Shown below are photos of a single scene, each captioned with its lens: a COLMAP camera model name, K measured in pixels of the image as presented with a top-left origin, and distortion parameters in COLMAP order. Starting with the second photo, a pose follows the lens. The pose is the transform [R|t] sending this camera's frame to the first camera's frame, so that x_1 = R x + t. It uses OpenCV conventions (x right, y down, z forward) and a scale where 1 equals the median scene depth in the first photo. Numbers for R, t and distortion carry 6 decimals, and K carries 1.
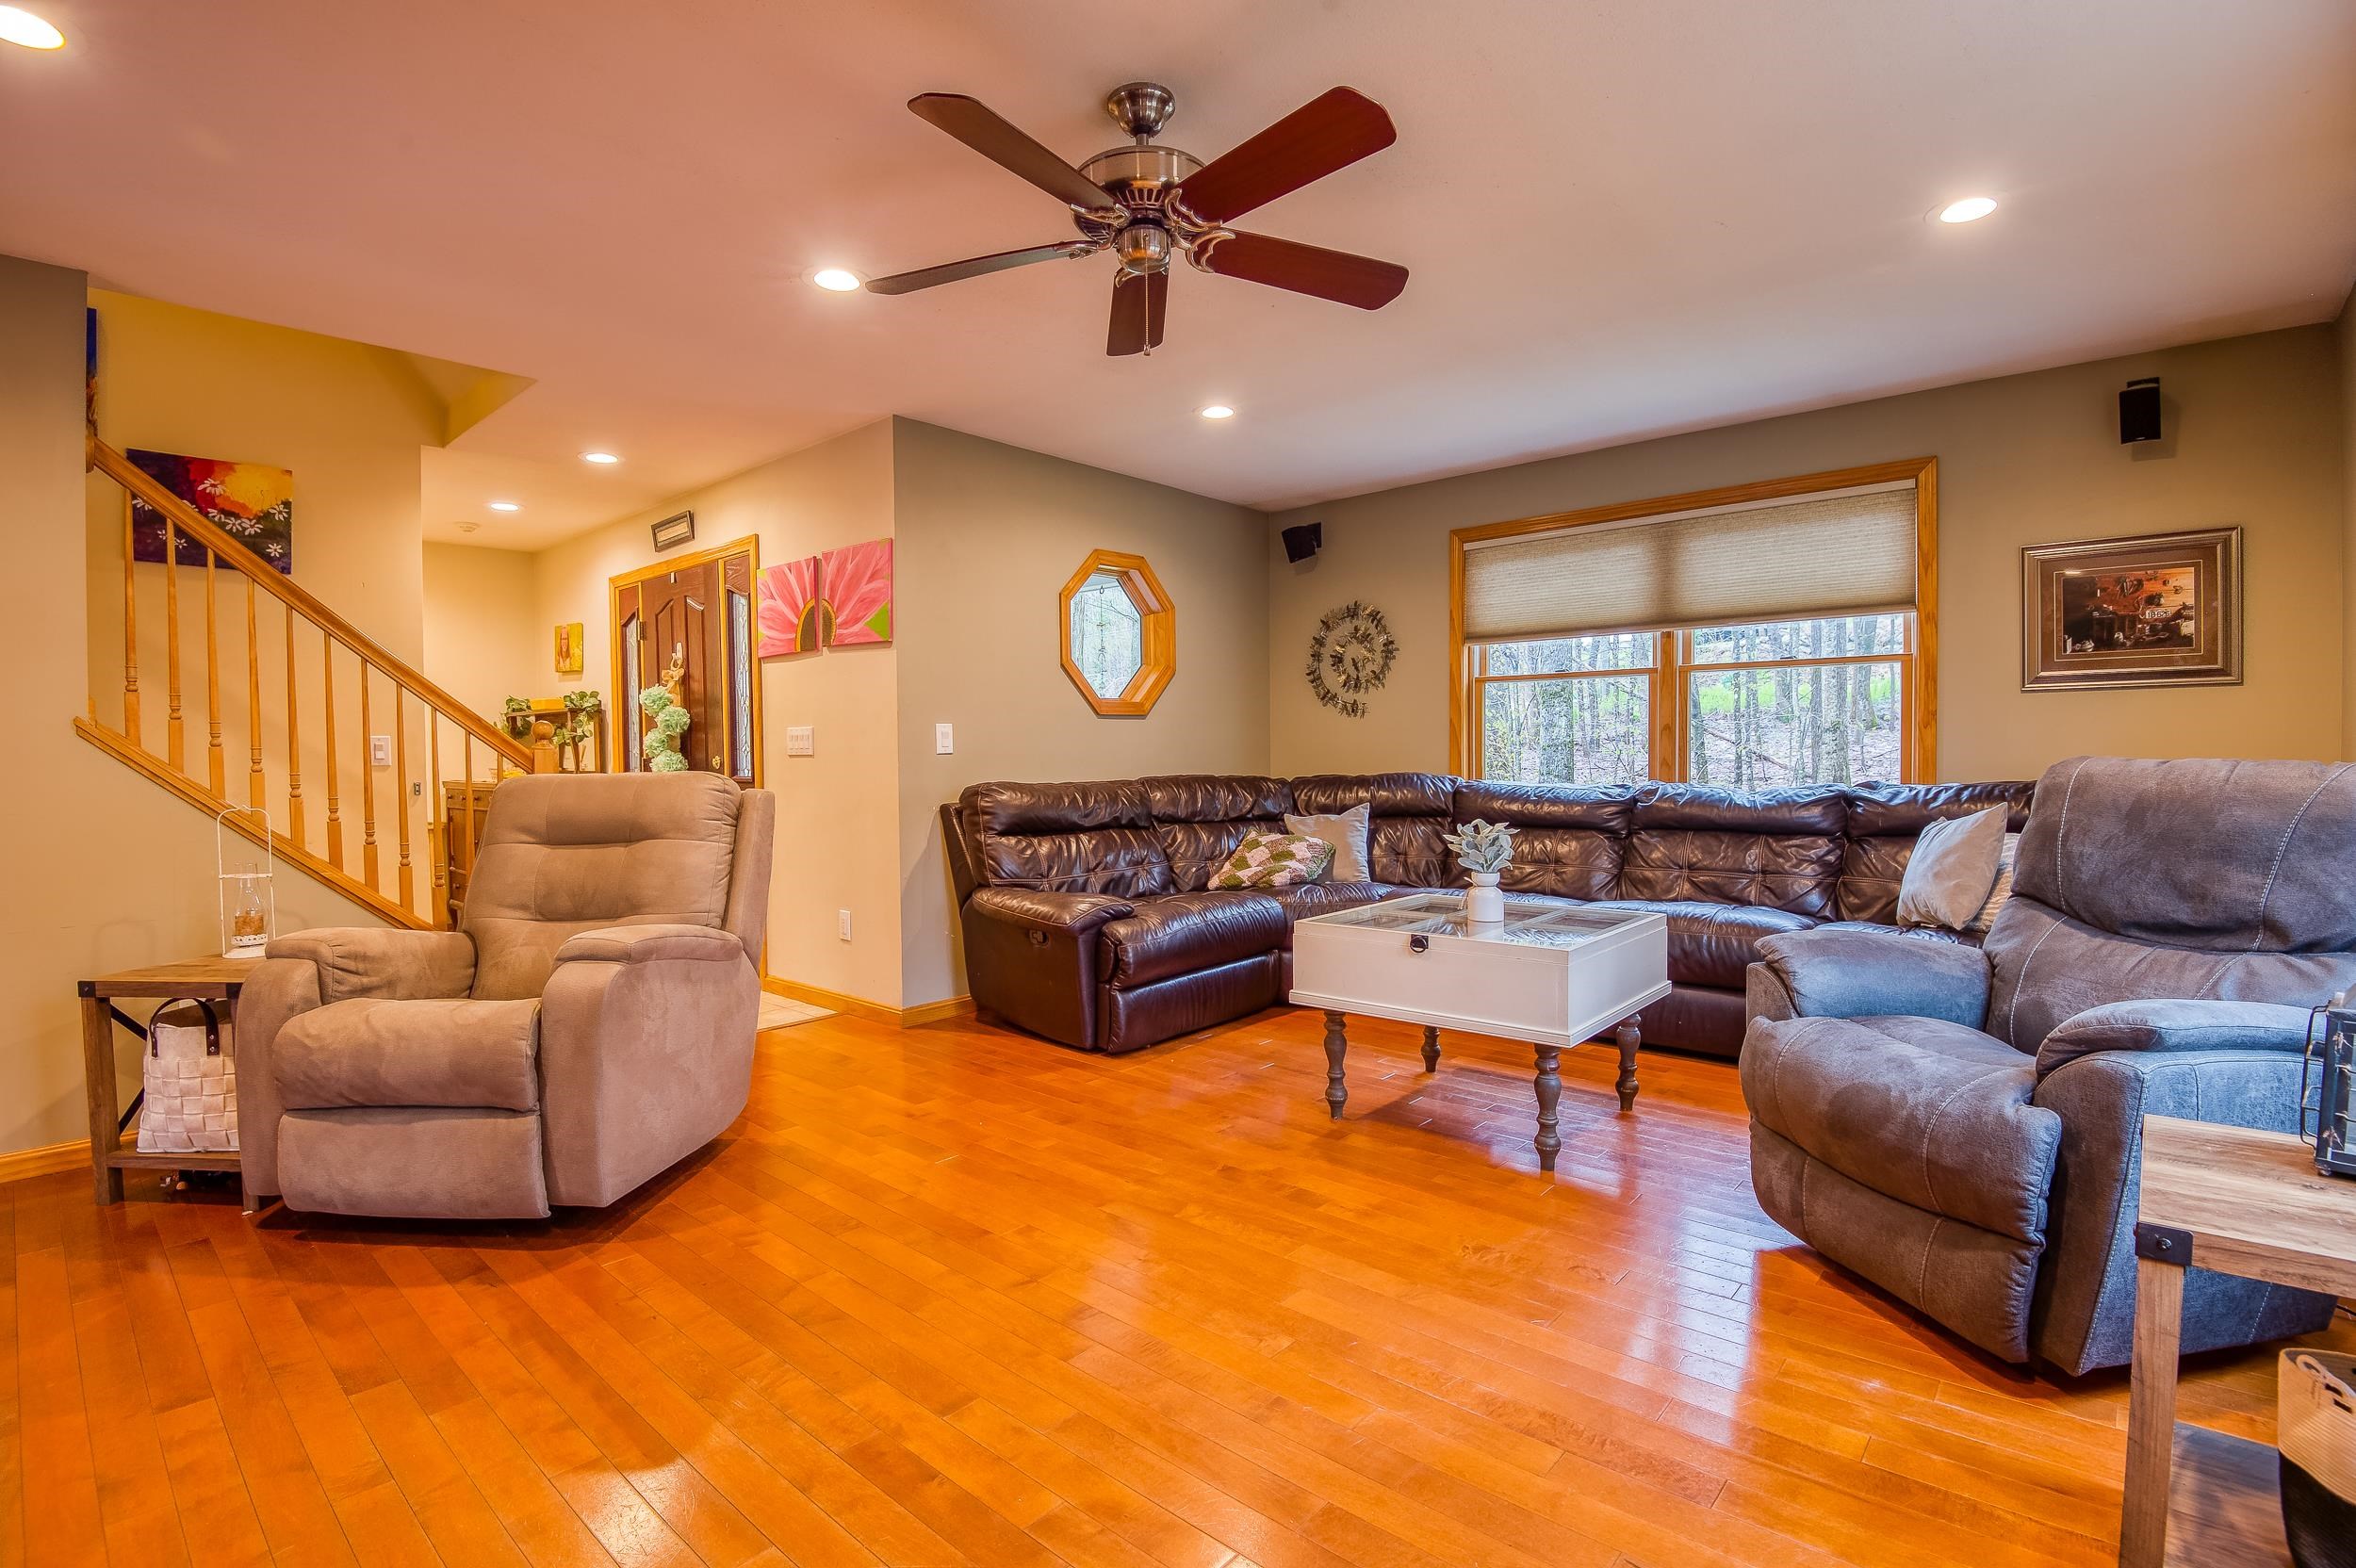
lens RADIAL K [[1124.8, 0, 1179.2], [0, 1124.8, 781.8], [0, 0, 1]] dist [-0.026721, -0.001048]
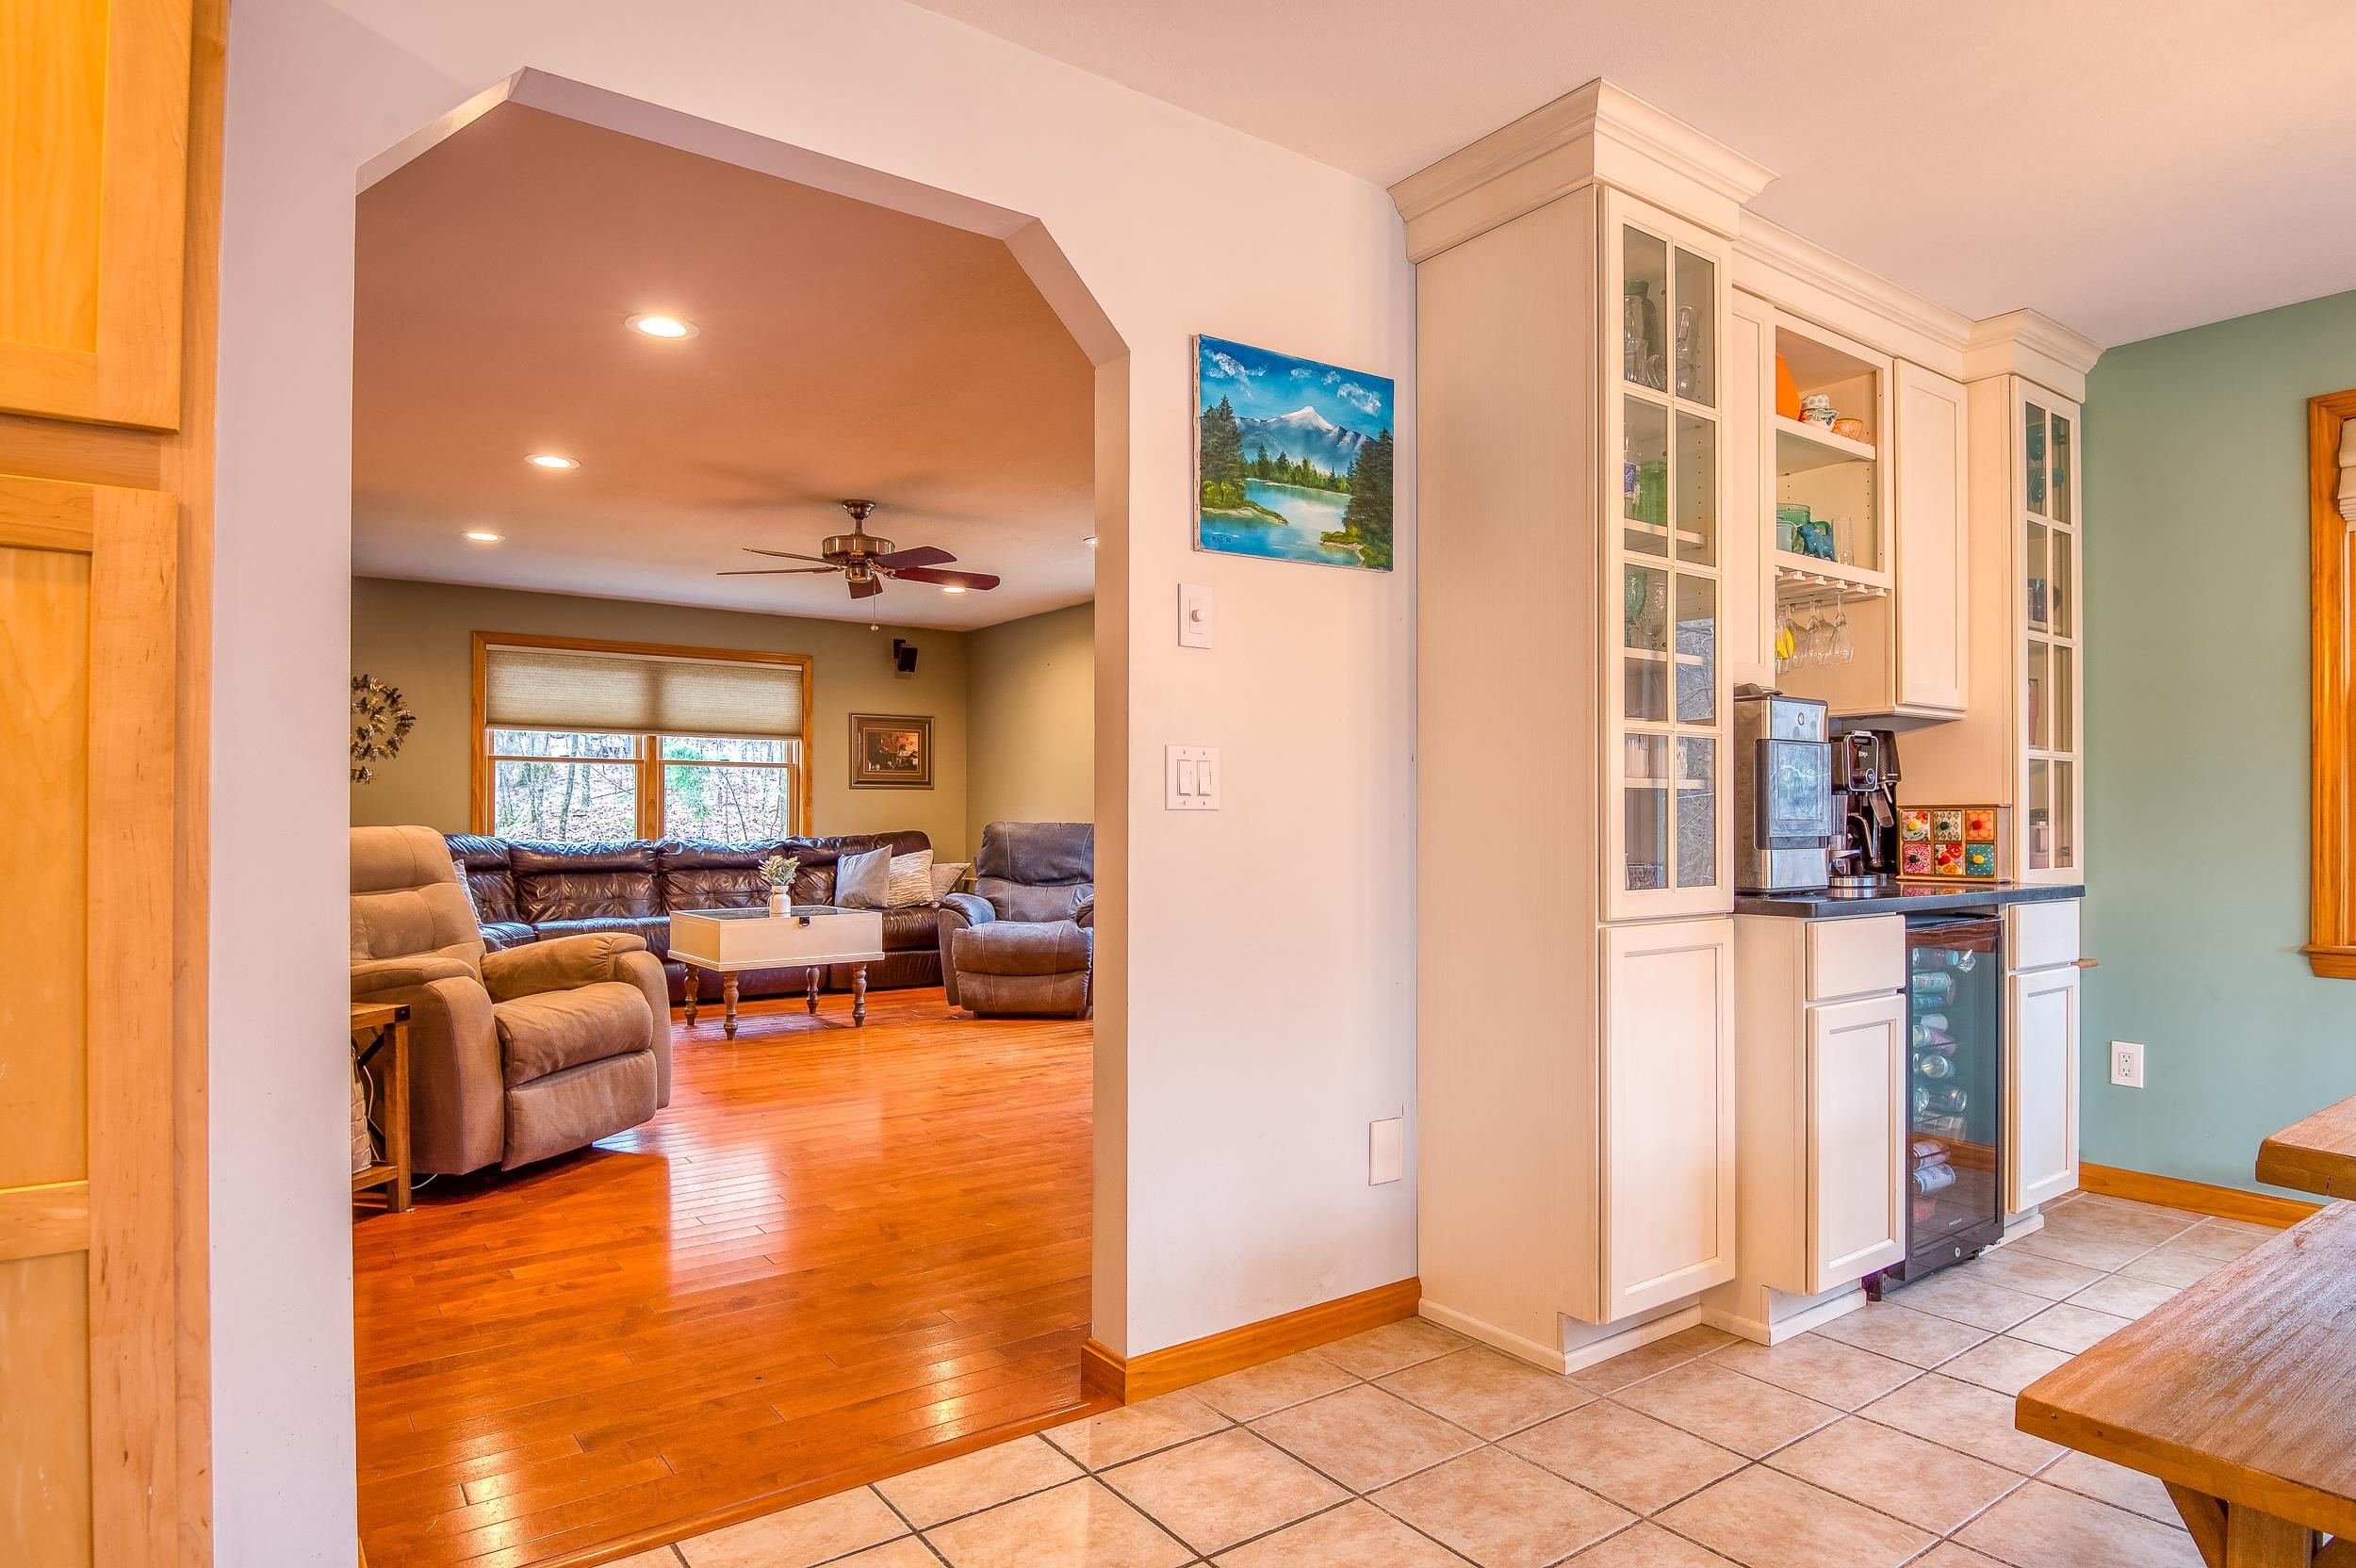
lens RADIAL K [[1319.3, 0, 1179.7], [0, 1319.3, 833.7], [0, 0, 1]] dist [0.000071, -0.000063]
pose [[0.225808, -0.001351, 0.974171, -1.207461], [0.021886, 0.999754, -0.003687, 0.015602], [-0.973926, 0.022153, 0.225782, -0.057897]]
